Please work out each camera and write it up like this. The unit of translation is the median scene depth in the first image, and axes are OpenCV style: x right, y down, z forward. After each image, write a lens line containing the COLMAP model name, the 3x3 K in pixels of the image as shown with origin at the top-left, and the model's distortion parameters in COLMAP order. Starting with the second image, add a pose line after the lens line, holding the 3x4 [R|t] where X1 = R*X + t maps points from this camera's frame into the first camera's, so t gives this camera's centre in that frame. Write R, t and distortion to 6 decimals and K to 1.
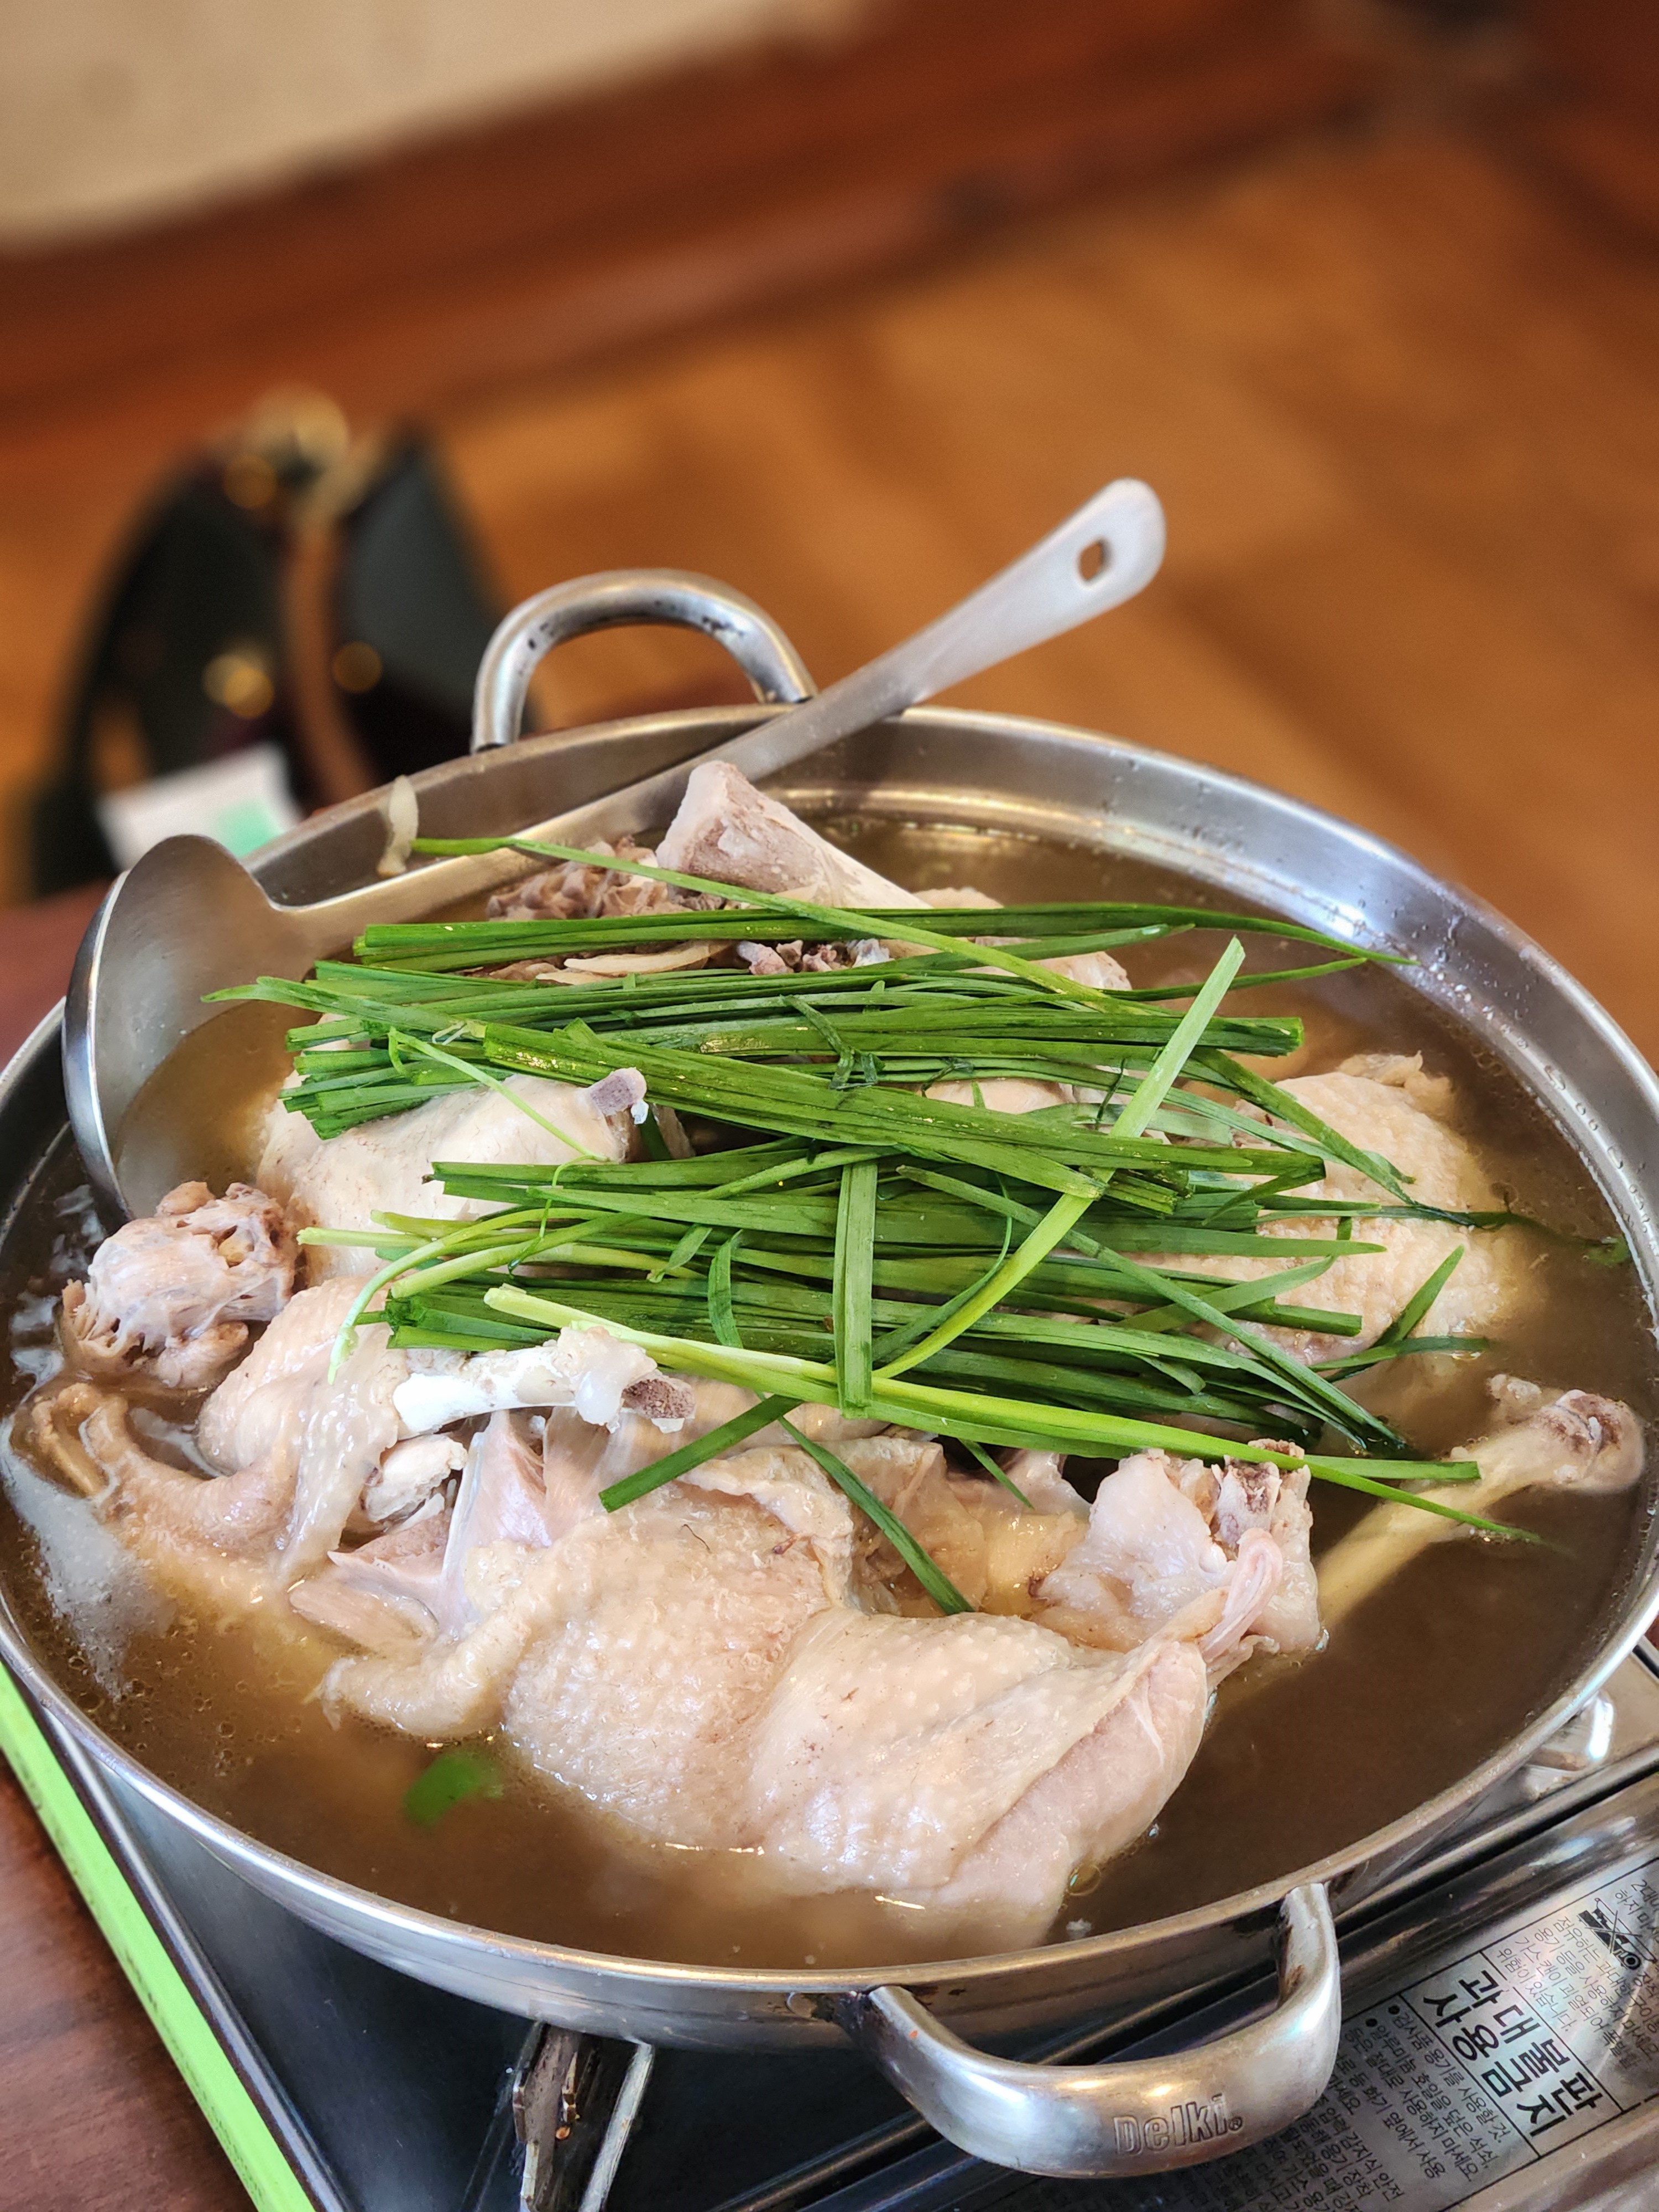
lens RADIAL K [[4462.5, 0, 828.1], [0, 4462.5, 1105.2], [0, 0, 1]] dist [0.072325, 0.000000]
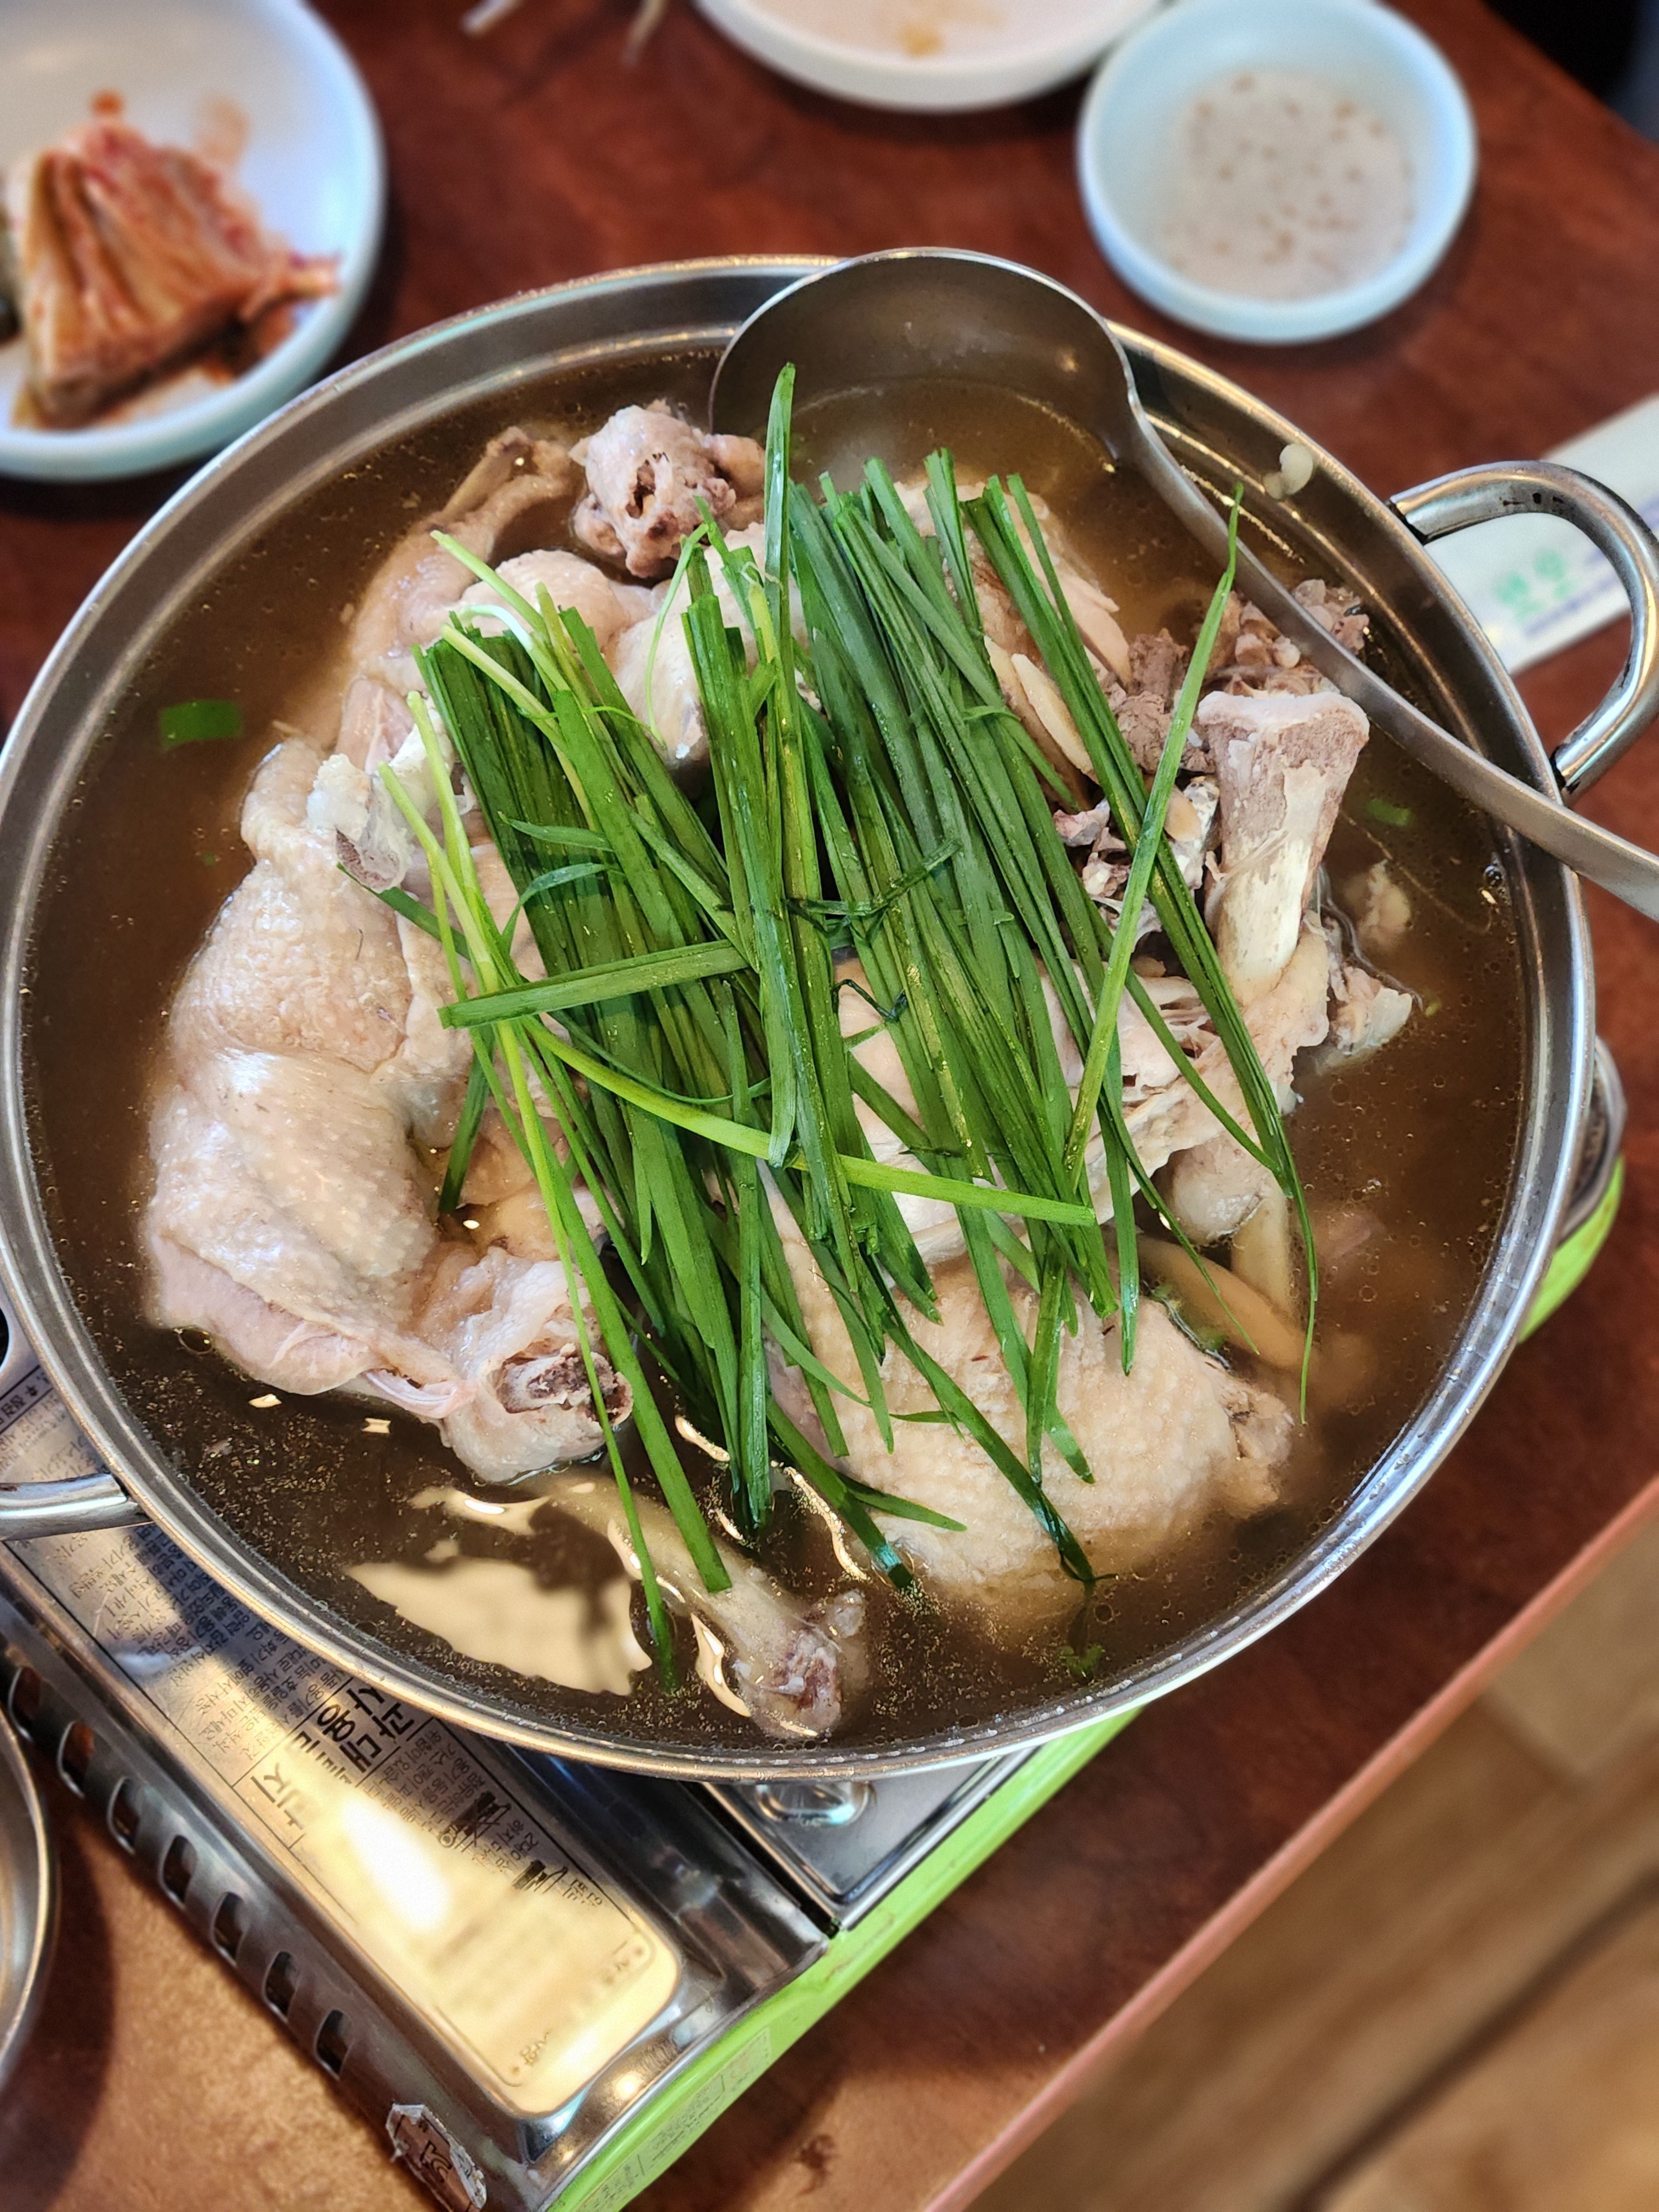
lens RADIAL K [[4462.5, 0, 830.2], [0, 4462.5, 1107.5], [0, 0, 1]] dist [0.072325, 0.000000]
pose [[0.197844, 0.904053, -0.378873, 0.468945], [-0.573199, 0.420243, 0.703448, -0.767292], [0.795173, 0.077997, 0.601345, 0.368018]]
